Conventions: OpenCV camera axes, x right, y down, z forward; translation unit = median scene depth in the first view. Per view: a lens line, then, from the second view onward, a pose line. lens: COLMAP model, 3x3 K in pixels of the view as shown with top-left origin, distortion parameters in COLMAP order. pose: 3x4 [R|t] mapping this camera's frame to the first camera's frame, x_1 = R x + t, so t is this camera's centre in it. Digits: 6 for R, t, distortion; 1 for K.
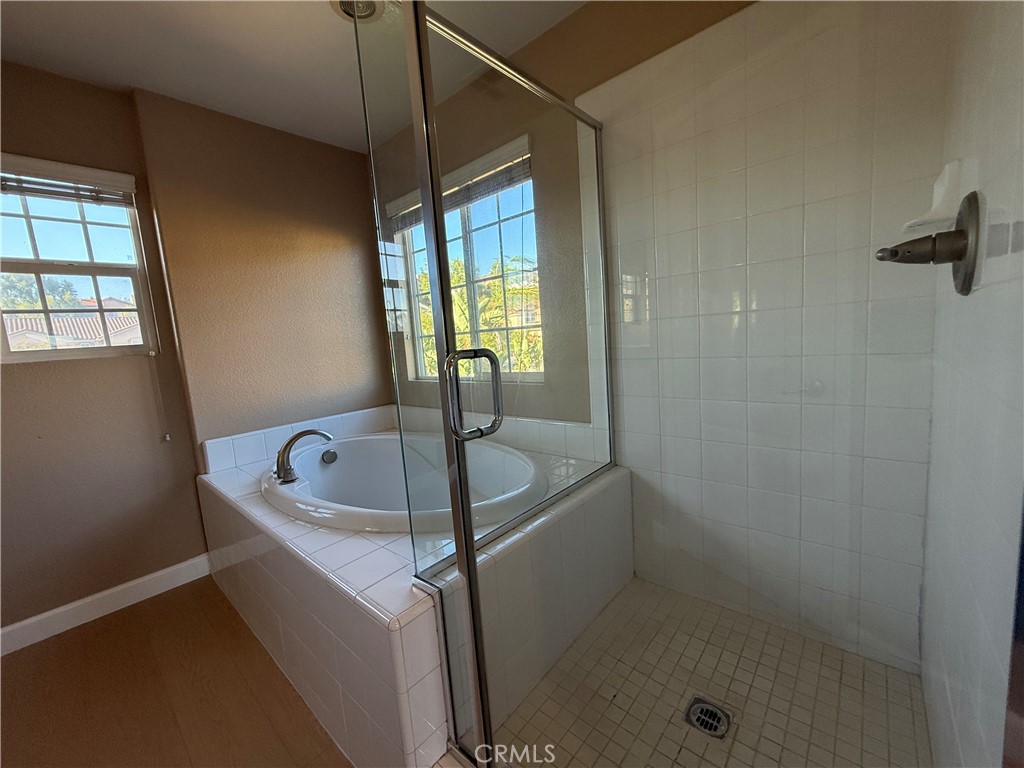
lens RADIAL K [[407.8, 0, 507.2], [0, 407.8, 381.1], [0, 0, 1]] dist [0.002056, 0.000067]
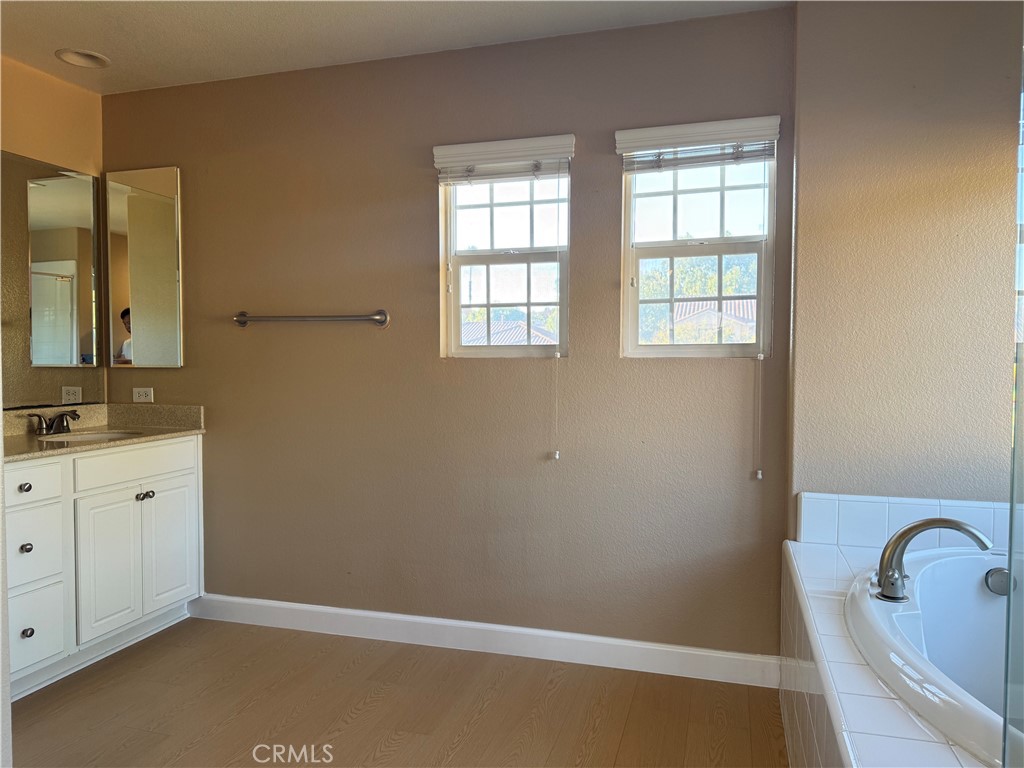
lens RADIAL K [[690.9, 0, 517.1], [0, 690.9, 388.1], [0, 0, 1]] dist [0.094529, -0.186574]
pose [[0.426969, 0.107094, -0.897902, 0.066947], [-0.140809, 0.988724, 0.050970, -0.014077], [0.893236, 0.104670, 0.437235, 0.076710]]
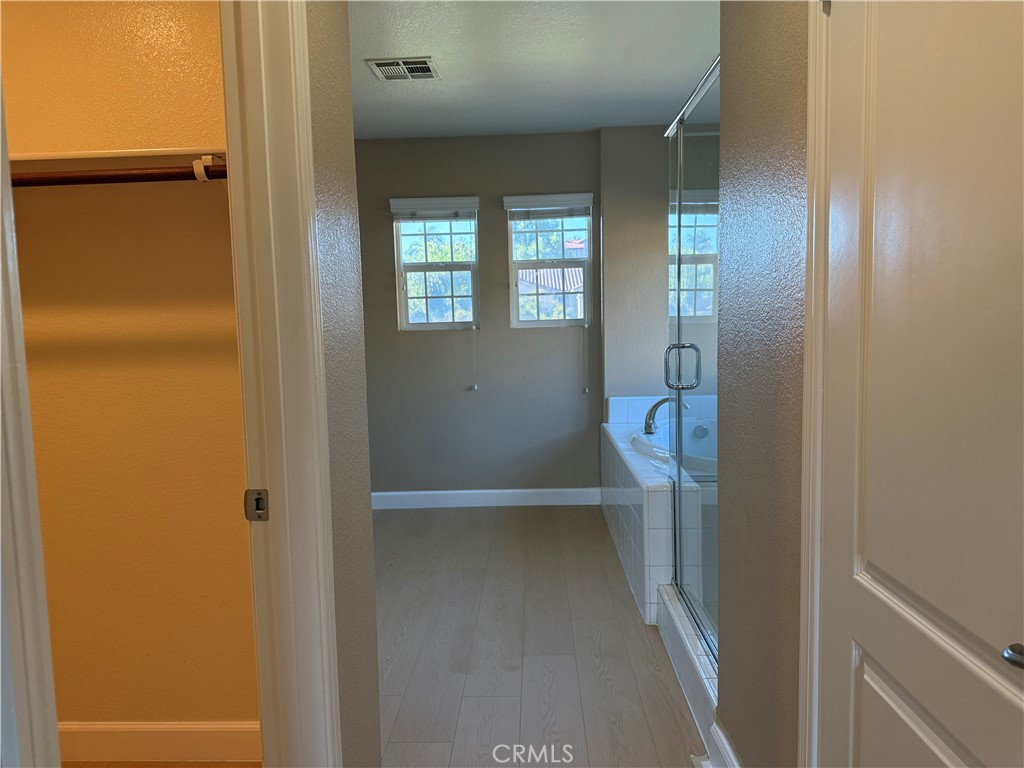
lens RADIAL K [[690.9, 0, 517.1], [0, 690.9, 388.1], [0, 0, 1]] dist [0.094529, -0.186574]
pose [[0.642967, 0.118940, -0.756602, 0.721143], [-0.114544, 0.991691, 0.058557, 0.028082], [0.757280, 0.049014, 0.651248, -0.635638]]
